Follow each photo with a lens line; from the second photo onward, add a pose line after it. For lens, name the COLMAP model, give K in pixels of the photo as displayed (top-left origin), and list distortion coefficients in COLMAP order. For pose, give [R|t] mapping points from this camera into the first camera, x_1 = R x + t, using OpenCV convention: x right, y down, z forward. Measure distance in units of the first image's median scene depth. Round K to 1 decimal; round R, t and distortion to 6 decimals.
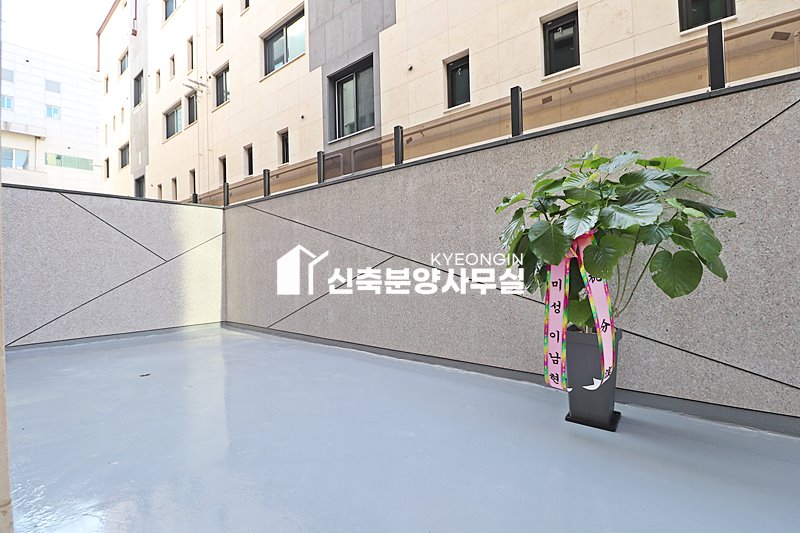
lens RADIAL K [[370.6, 0, 401.6], [0, 370.6, 261.7], [0, 0, 1]] dist [0.001813, -0.013283]
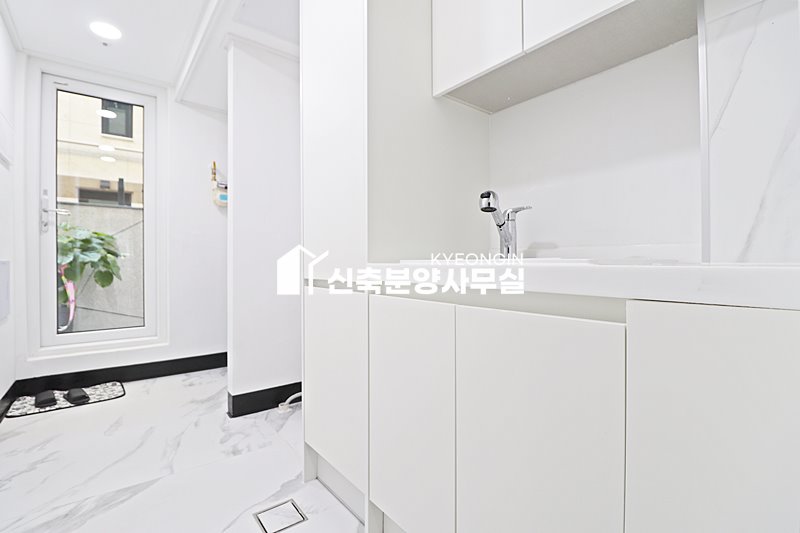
lens RADIAL K [[370.6, 0, 401.6], [0, 370.6, 261.7], [0, 0, 1]] dist [0.001813, -0.013283]
pose [[0.215956, 0.026420, 0.976046, -1.342535], [-0.018677, 0.999563, -0.022924, -0.068737], [-0.976224, -0.013279, 0.216355, -1.612692]]
